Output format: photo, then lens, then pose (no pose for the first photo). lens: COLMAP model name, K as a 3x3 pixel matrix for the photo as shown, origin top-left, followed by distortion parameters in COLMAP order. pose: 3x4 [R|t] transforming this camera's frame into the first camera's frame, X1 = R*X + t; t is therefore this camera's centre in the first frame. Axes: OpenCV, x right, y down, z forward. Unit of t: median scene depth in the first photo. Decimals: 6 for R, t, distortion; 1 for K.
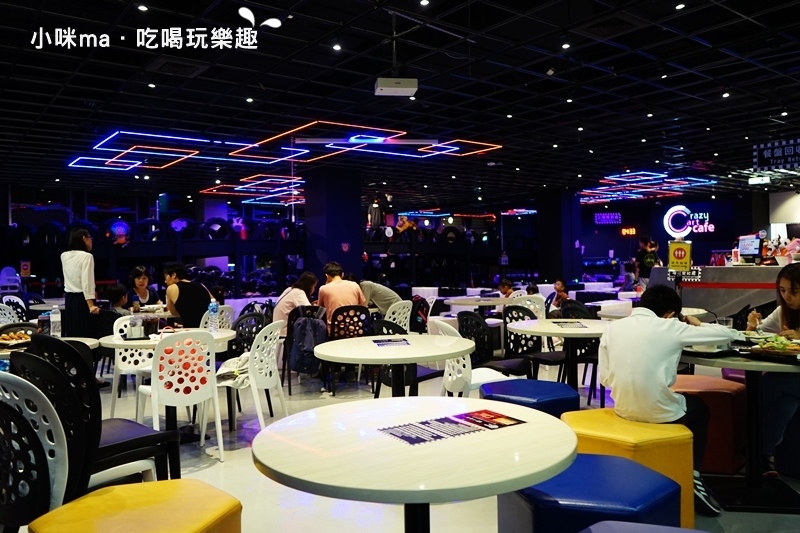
lens RADIAL K [[657.1, 0, 397.0], [0, 657.1, 265.5], [0, 0, 1]] dist [0.002353, 0.002477]
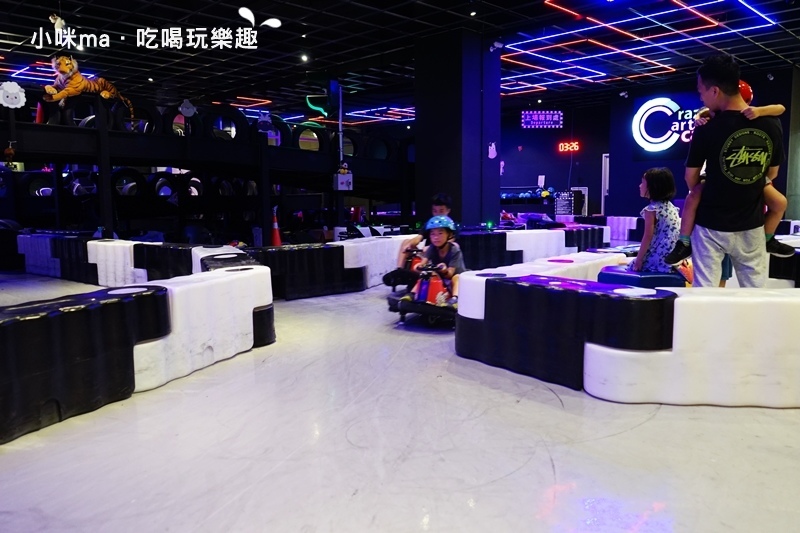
lens RADIAL K [[657.1, 0, 402.7], [0, 657.1, 267.5], [0, 0, 1]] dist [0.002353, 0.002477]
pose [[0.990734, -0.003042, 0.135785, 0.119465], [-0.010458, 0.995072, 0.098598, 0.006067], [-0.135416, -0.099105, 0.985820, 0.437372]]
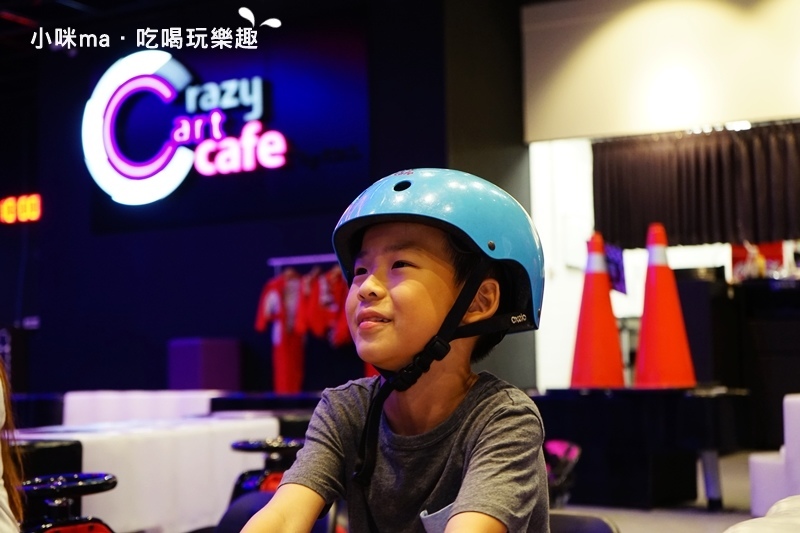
lens RADIAL K [[1347.1, 0, 399.8], [0, 1347.1, 267.2], [0, 0, 1]] dist [-0.010483, 0.000000]
pose [[0.914811, 0.023573, 0.403193, 0.340131], [0.008134, 0.997017, -0.076747, 0.010246], [-0.403799, 0.073489, 0.911891, 0.597137]]
